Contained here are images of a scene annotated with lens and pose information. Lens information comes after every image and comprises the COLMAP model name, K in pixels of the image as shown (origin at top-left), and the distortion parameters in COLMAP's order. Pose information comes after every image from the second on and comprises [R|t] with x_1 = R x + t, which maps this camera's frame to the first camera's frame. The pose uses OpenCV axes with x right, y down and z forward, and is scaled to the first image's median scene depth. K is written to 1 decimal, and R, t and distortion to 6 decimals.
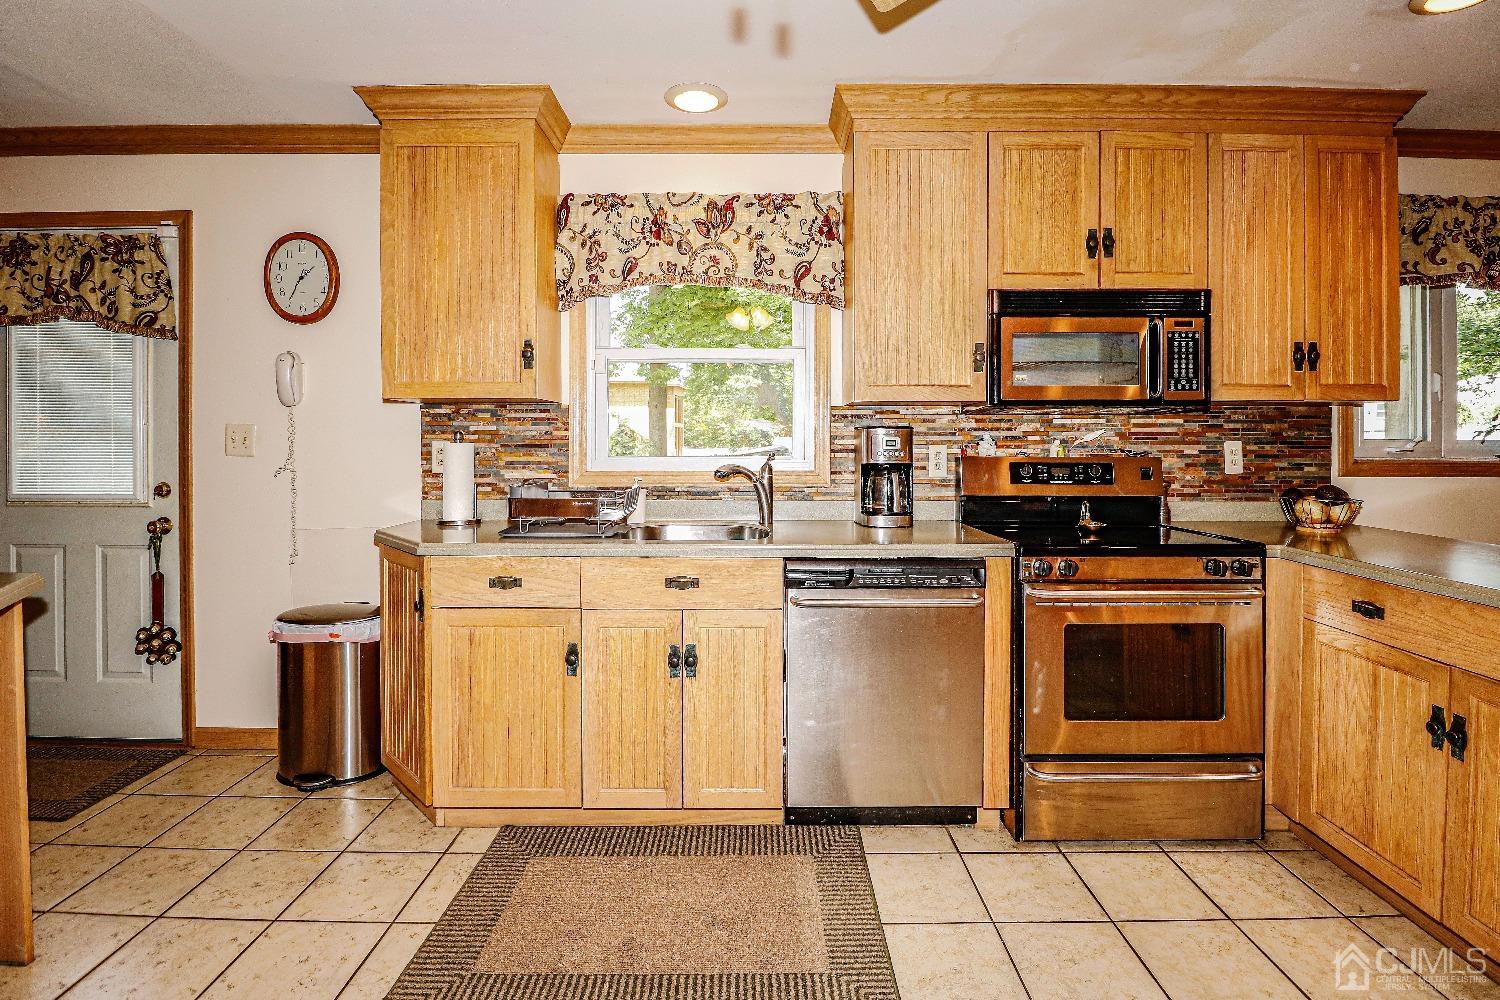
lens RADIAL K [[697.2, 0, 739.3], [0, 697.2, 445.4], [0, 0, 1]] dist [-0.024231, -0.000729]
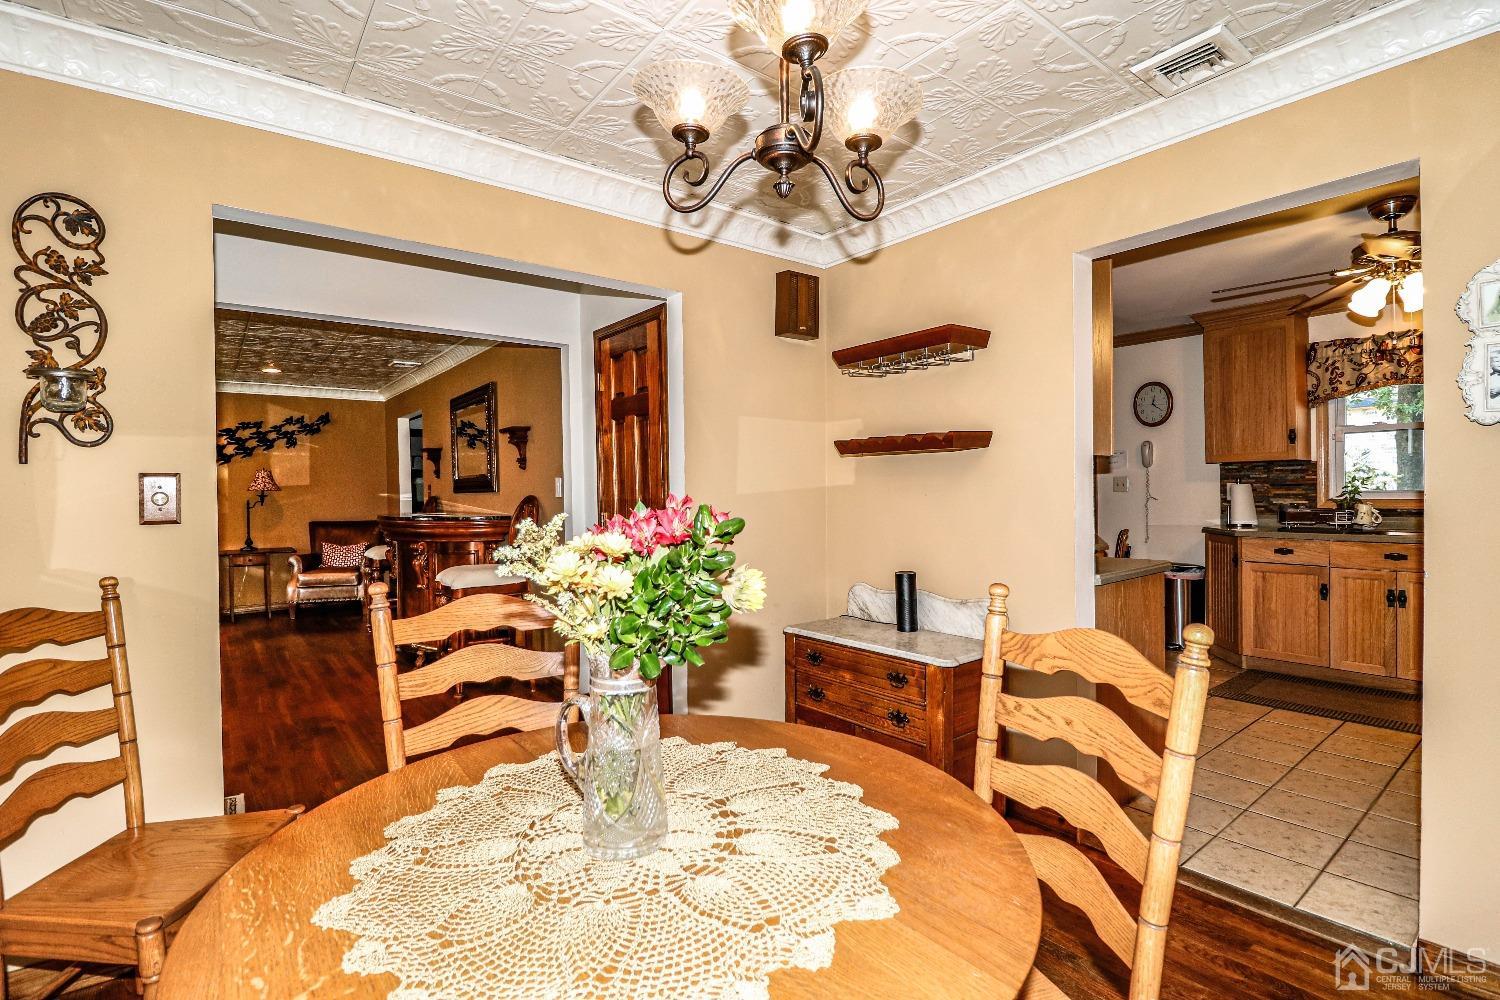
lens RADIAL K [[697.2, 0, 744.9], [0, 697.2, 497.1], [0, 0, 1]] dist [-0.024231, -0.000729]
pose [[0.616699, -0.002948, -0.787193, 0.226786], [0.014021, 0.999875, 0.007239, -0.001069], [0.787074, -0.015501, 0.616664, -1.218401]]
